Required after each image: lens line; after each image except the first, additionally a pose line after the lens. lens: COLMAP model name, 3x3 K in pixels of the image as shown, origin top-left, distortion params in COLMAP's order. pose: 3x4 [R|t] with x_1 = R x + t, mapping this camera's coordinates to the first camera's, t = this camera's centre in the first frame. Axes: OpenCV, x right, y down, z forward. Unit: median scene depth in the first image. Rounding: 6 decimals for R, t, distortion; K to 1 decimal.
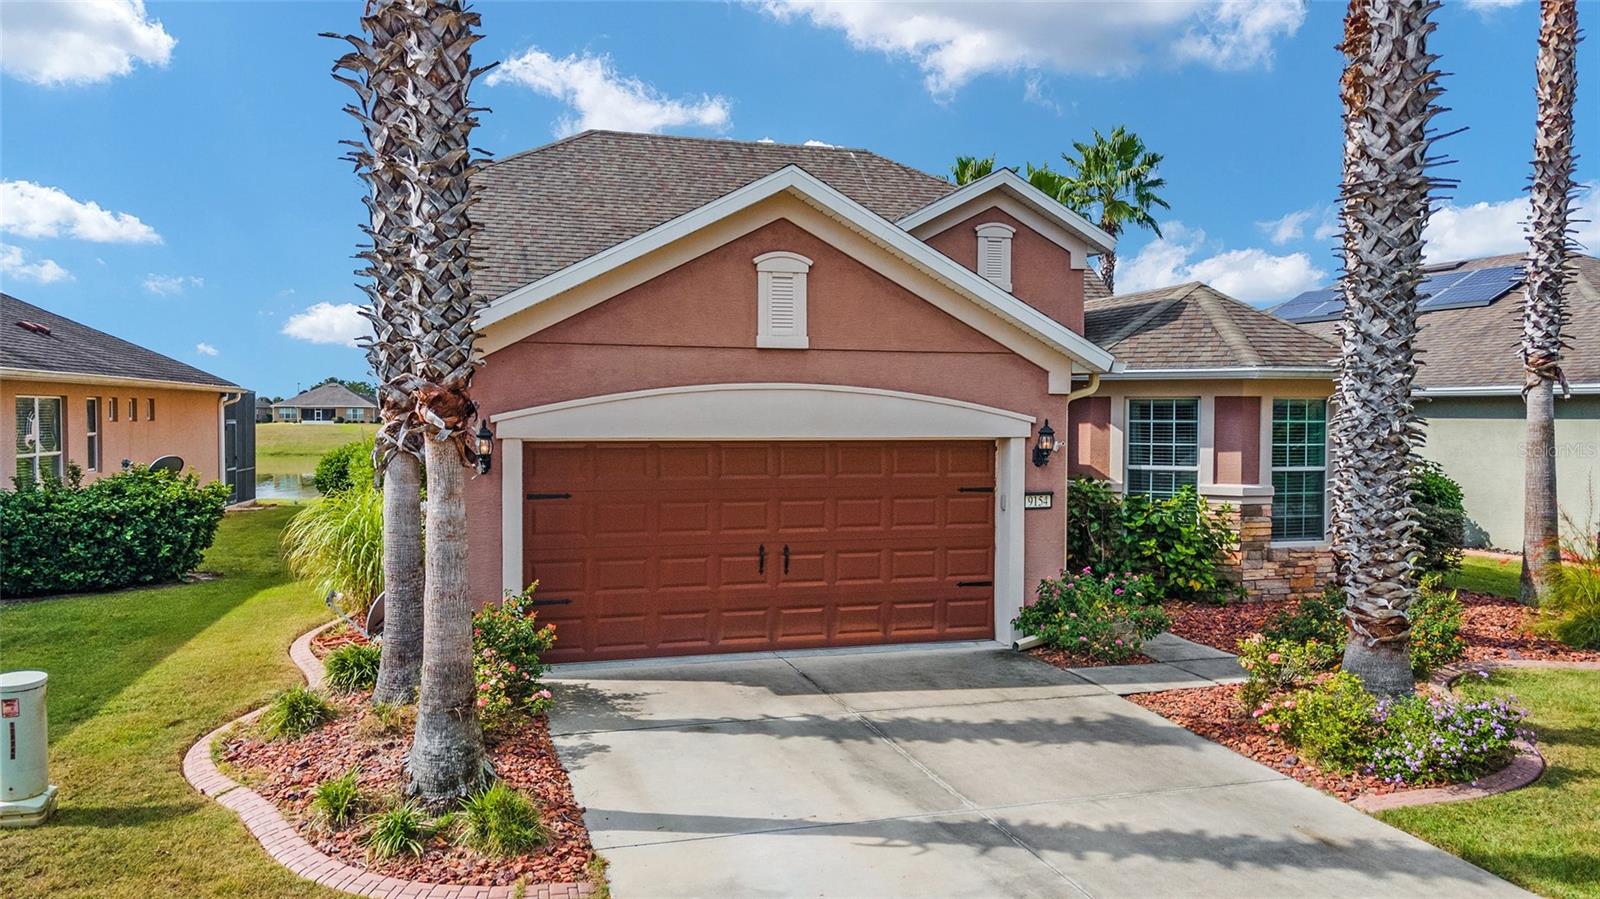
lens RADIAL K [[1063.0, 0, 770.1], [0, 1063.0, 452.8], [0, 0, 1]] dist [0.037444, -0.000630]
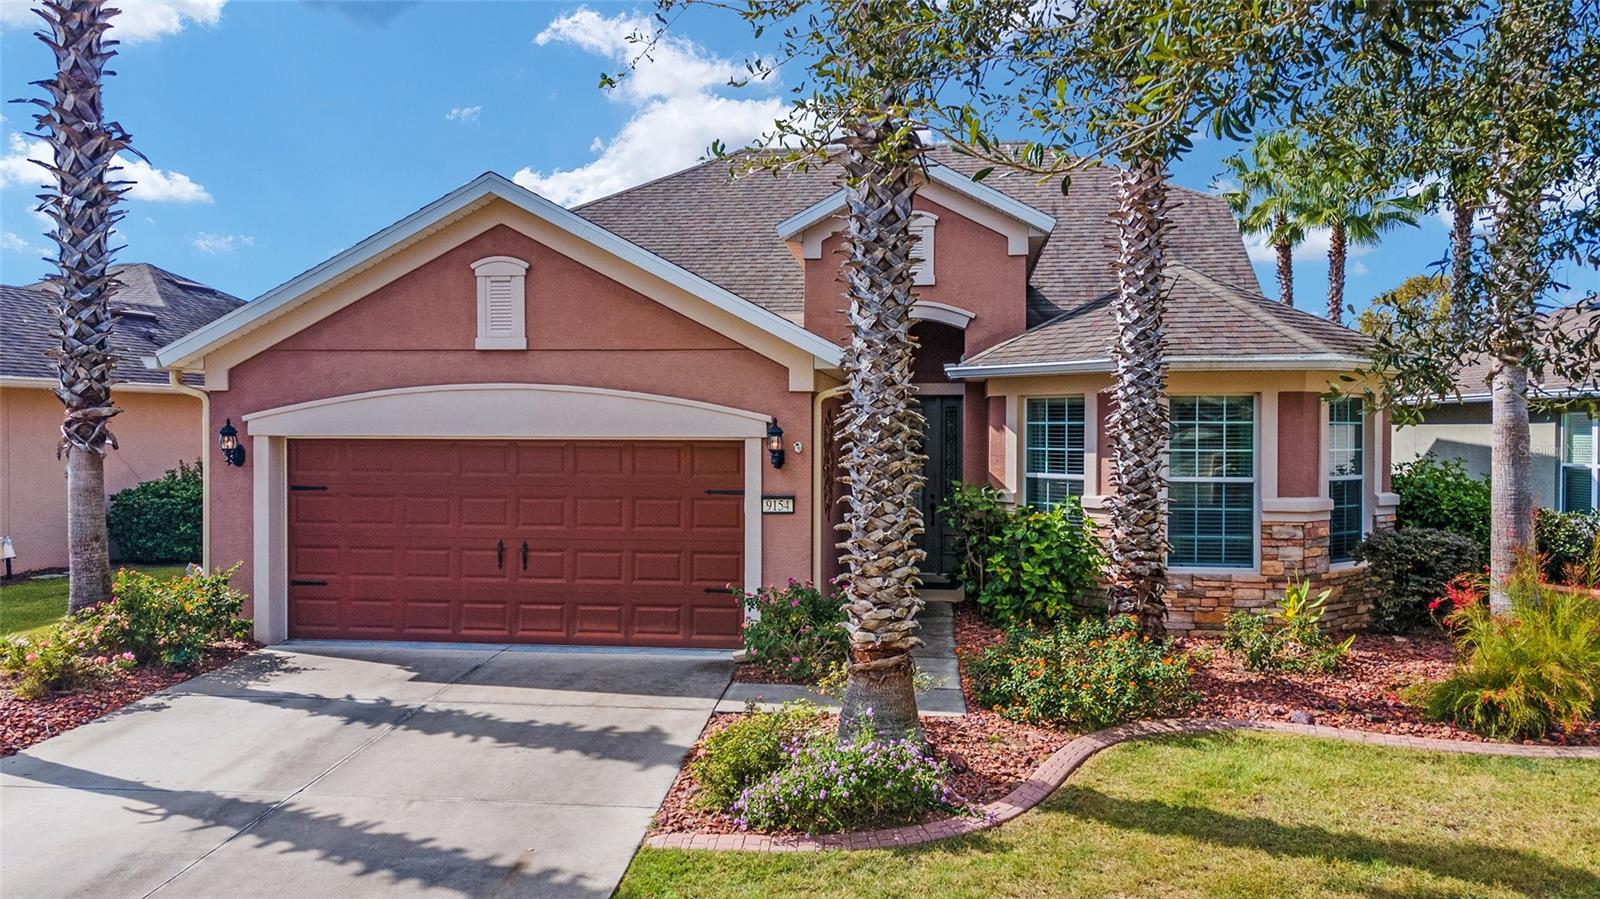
lens RADIAL K [[1063.0, 0, 770.1], [0, 1063.0, 452.8], [0, 0, 1]] dist [0.037444, -0.000630]
pose [[0.927485, 0.007864, -0.373777, 0.621126], [-0.012532, 0.999871, -0.010060, 0.008668], [0.373650, 0.014015, 0.927464, 0.134902]]
